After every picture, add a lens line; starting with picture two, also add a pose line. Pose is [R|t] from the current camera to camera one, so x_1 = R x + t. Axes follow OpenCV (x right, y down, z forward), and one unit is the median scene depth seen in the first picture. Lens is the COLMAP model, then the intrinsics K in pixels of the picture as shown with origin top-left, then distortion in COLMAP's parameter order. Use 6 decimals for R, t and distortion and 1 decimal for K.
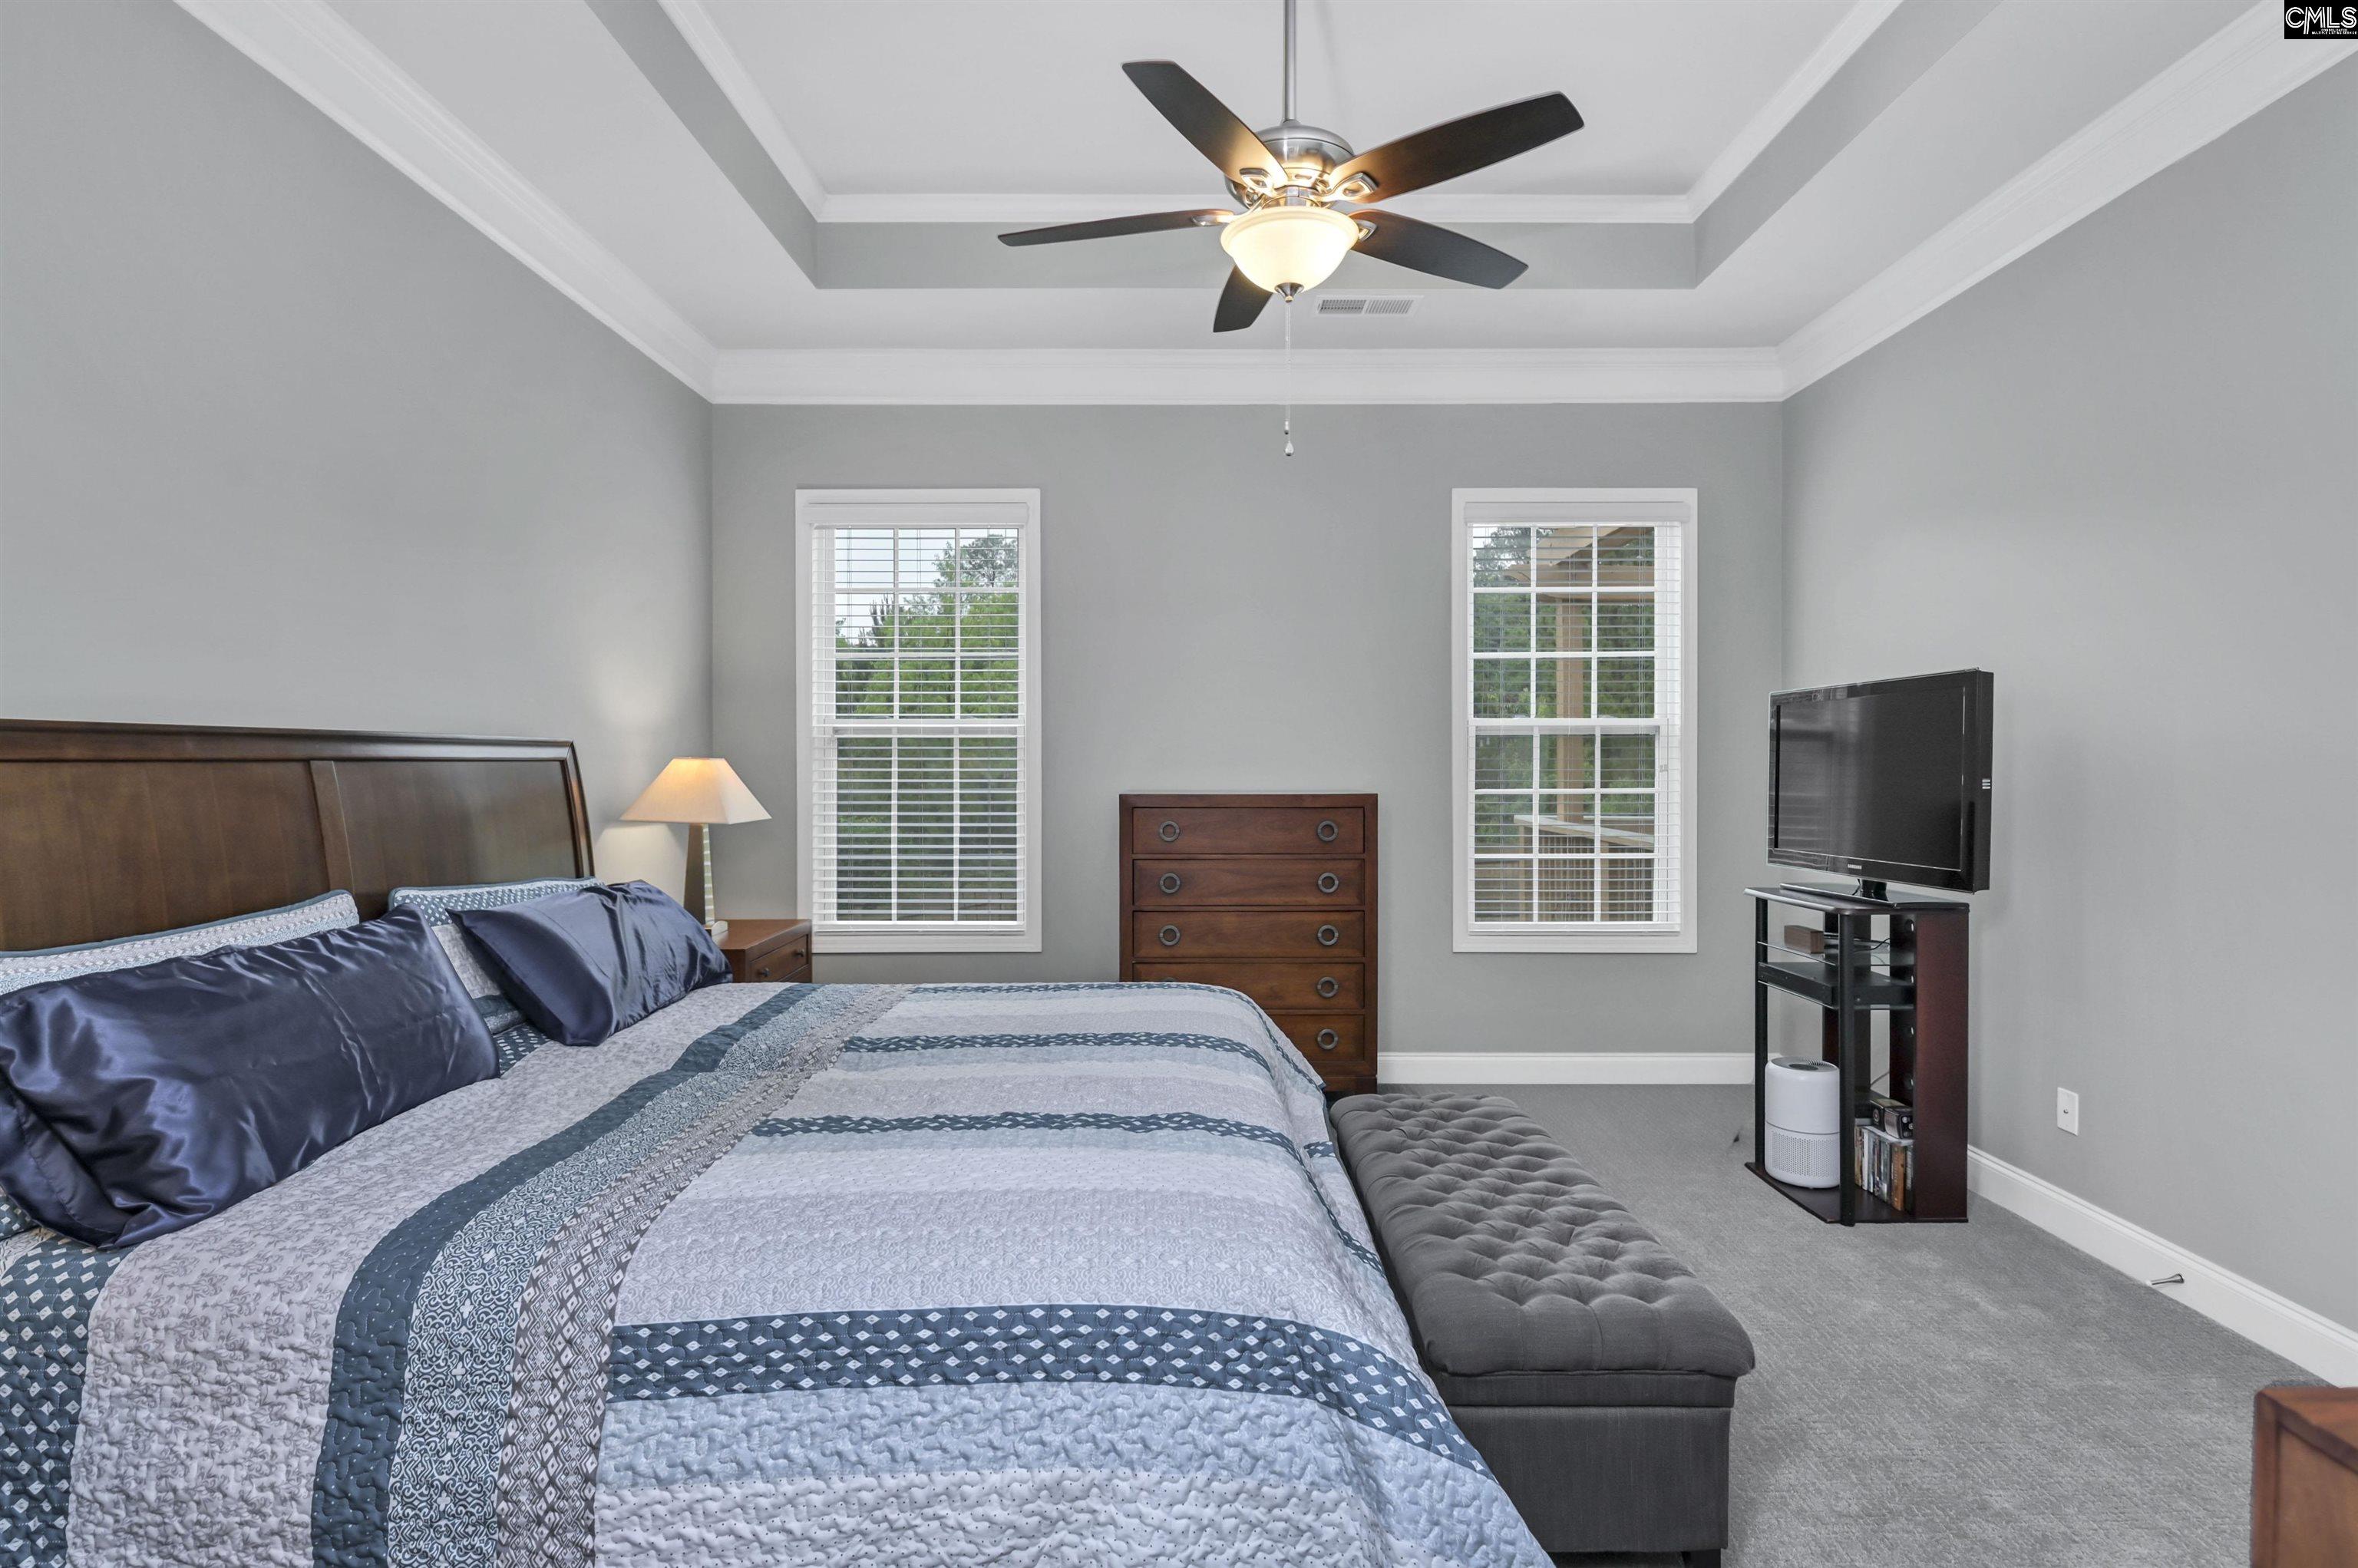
lens RADIAL K [[1156.1, 0, 1184.4], [0, 1156.1, 765.0], [0, 0, 1]] dist [-0.001267, -0.002344]
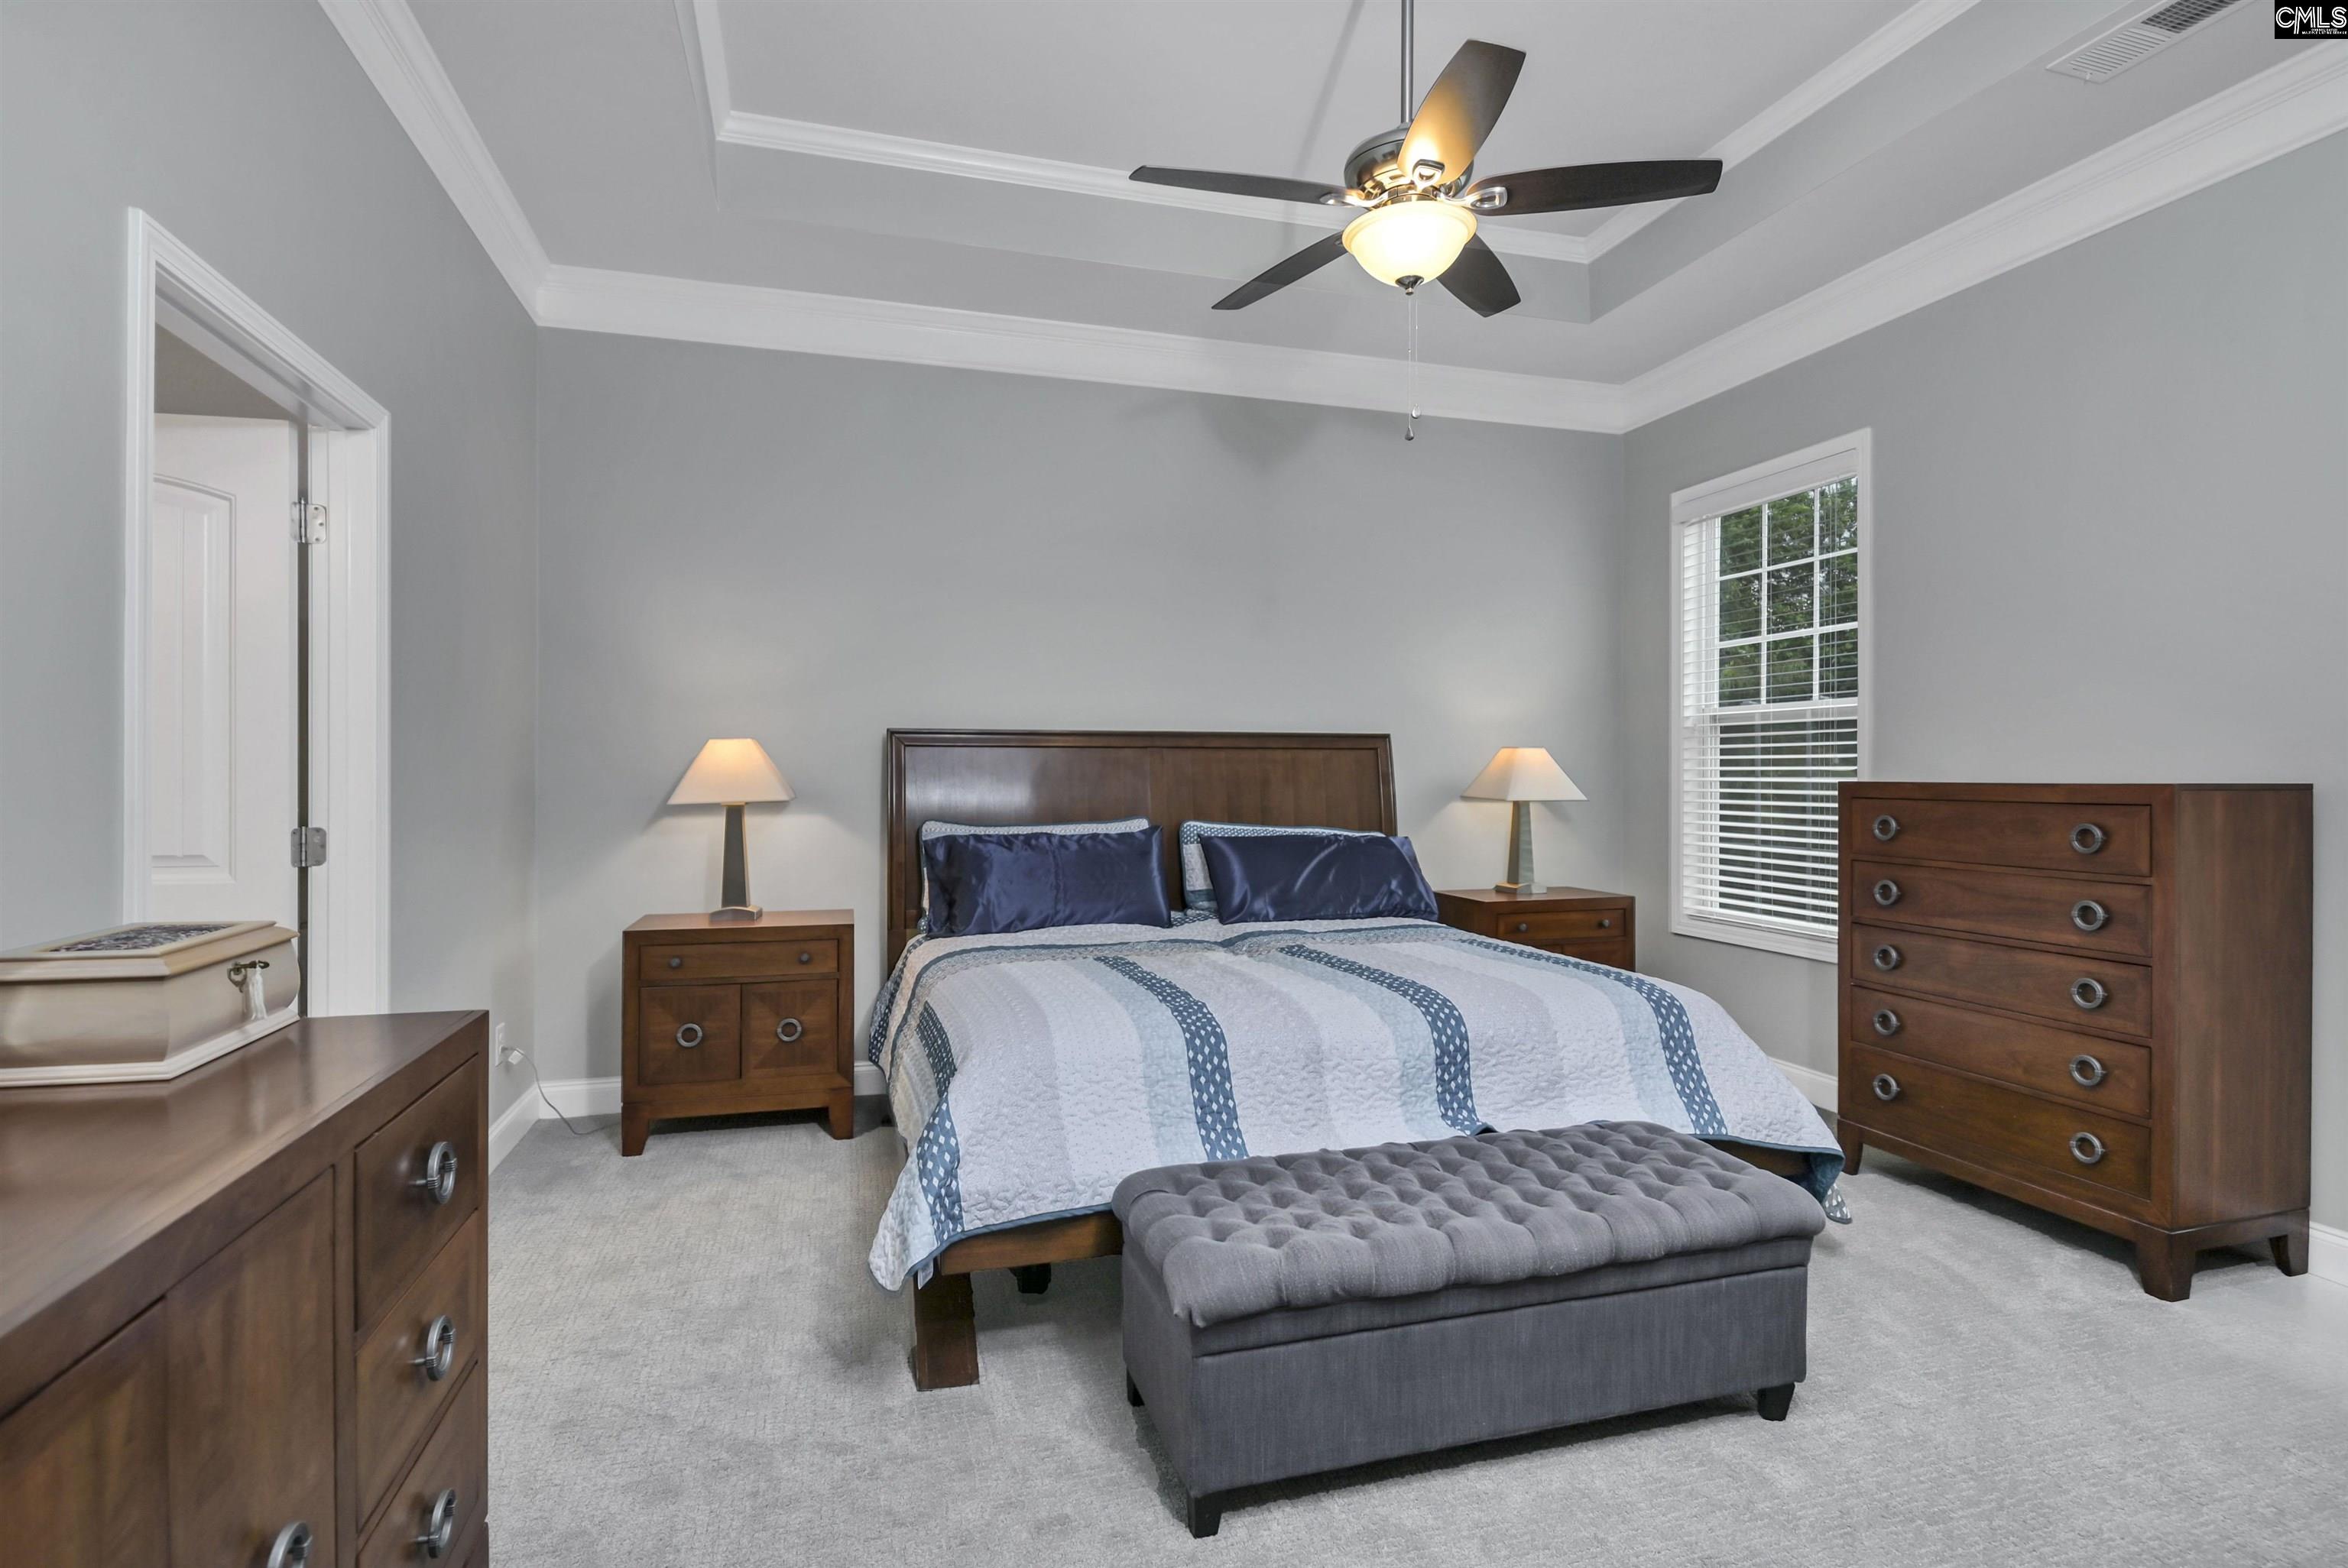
lens RADIAL K [[1151.1, 0, 1179.4], [0, 1151.1, 765.1], [0, 0, 1]] dist [-0.001267, -0.002344]
pose [[0.288082, -0.000374, -0.957606, 0.540413], [-0.001090, 0.999999, -0.000718, 0.012840], [0.957605, 0.001250, 0.288081, 0.261920]]
